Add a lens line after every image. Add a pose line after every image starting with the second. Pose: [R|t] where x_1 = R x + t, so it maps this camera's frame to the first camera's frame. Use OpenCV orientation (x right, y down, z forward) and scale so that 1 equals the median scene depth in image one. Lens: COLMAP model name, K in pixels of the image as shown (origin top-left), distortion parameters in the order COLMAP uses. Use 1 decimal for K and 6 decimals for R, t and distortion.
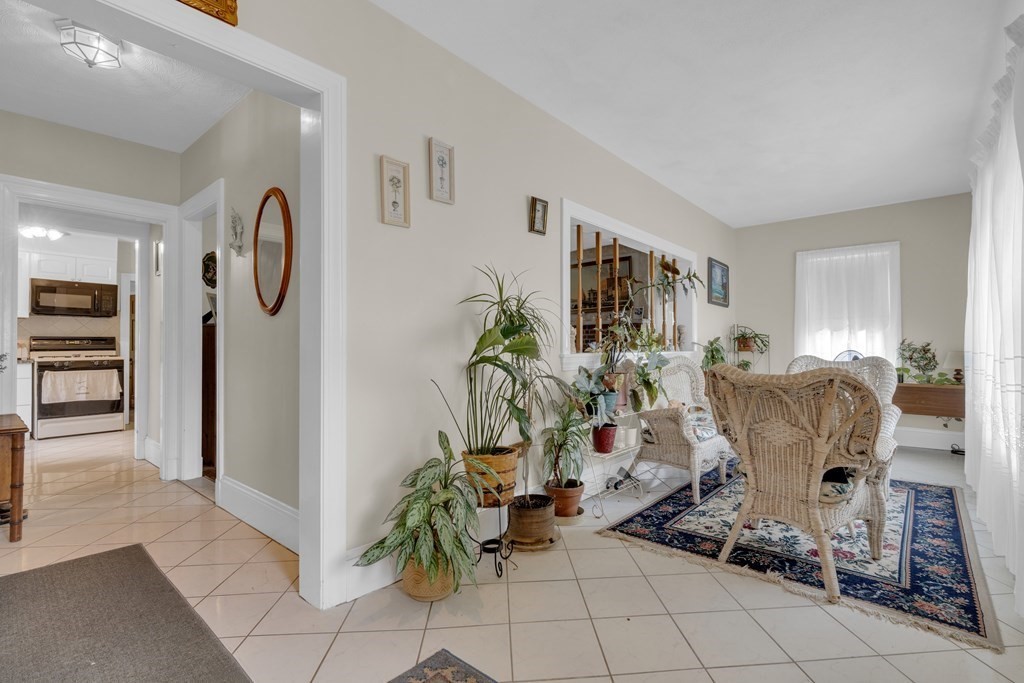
lens RADIAL K [[465.8, 0, 519.8], [0, 465.8, 340.4], [0, 0, 1]] dist [0.019575, -0.000202]
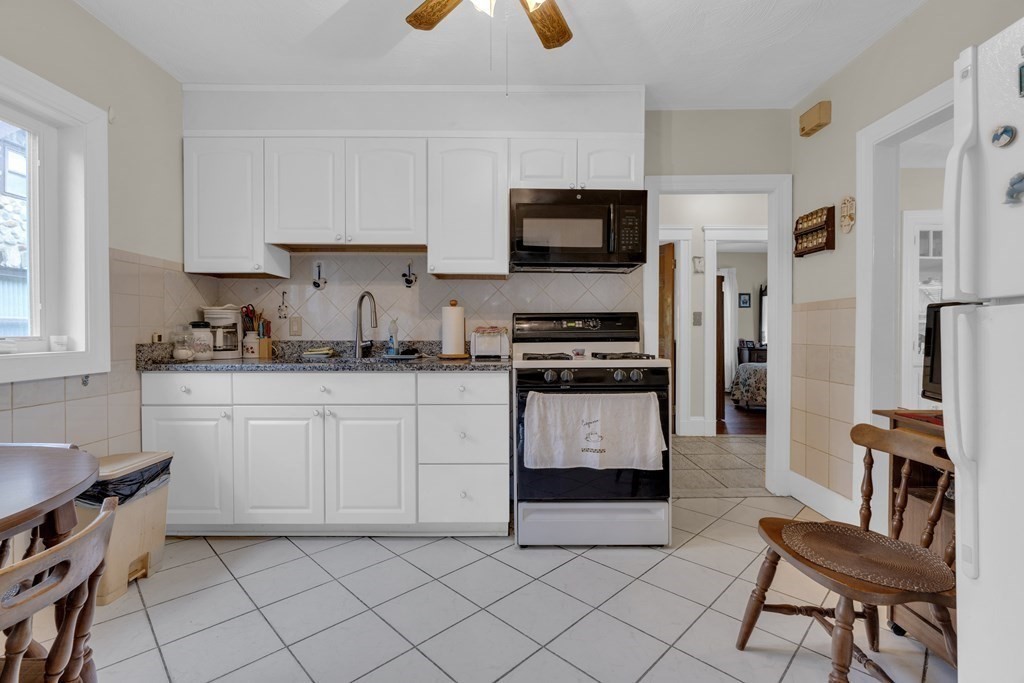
lens RADIAL K [[465.8, 0, 511.5], [0, 465.8, 335.1], [0, 0, 1]] dist [0.019575, -0.000202]
pose [[0.648461, 0.004208, -0.761237, -0.649552], [0.008266, 0.999887, 0.012569, 0.008808], [0.761203, -0.014443, 0.648353, 0.673386]]
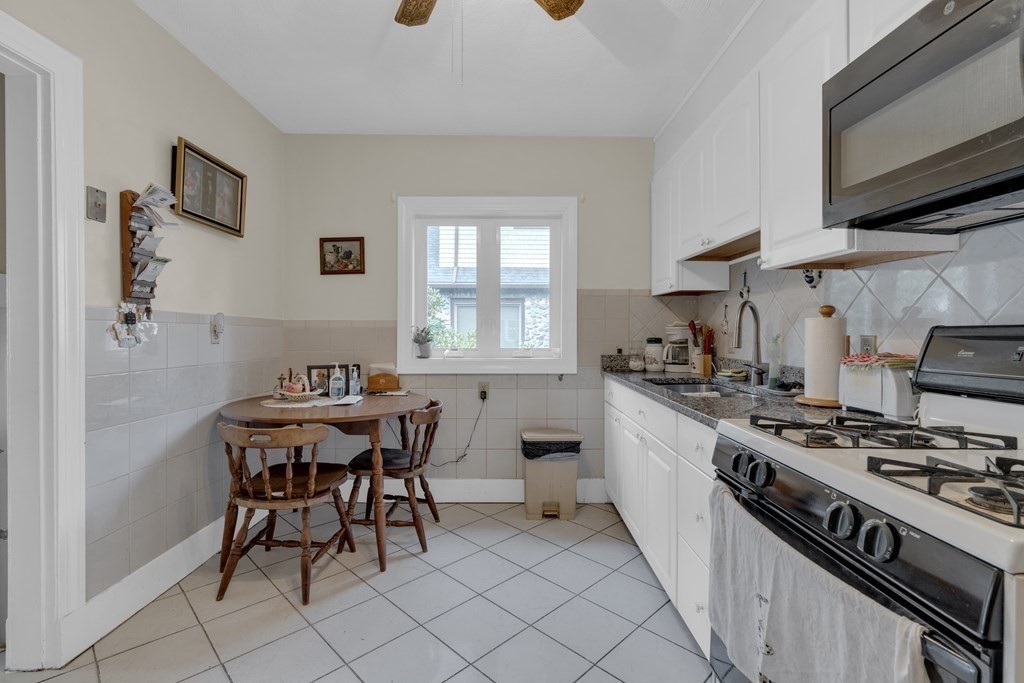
lens RADIAL K [[465.8, 0, 512.8], [0, 465.8, 338.8], [0, 0, 1]] dist [0.019575, -0.000202]
pose [[-0.743933, 0.008766, -0.668197, -0.726676], [0.004306, 0.999956, 0.008325, -0.005594], [0.668240, 0.003316, -0.743938, 1.036948]]
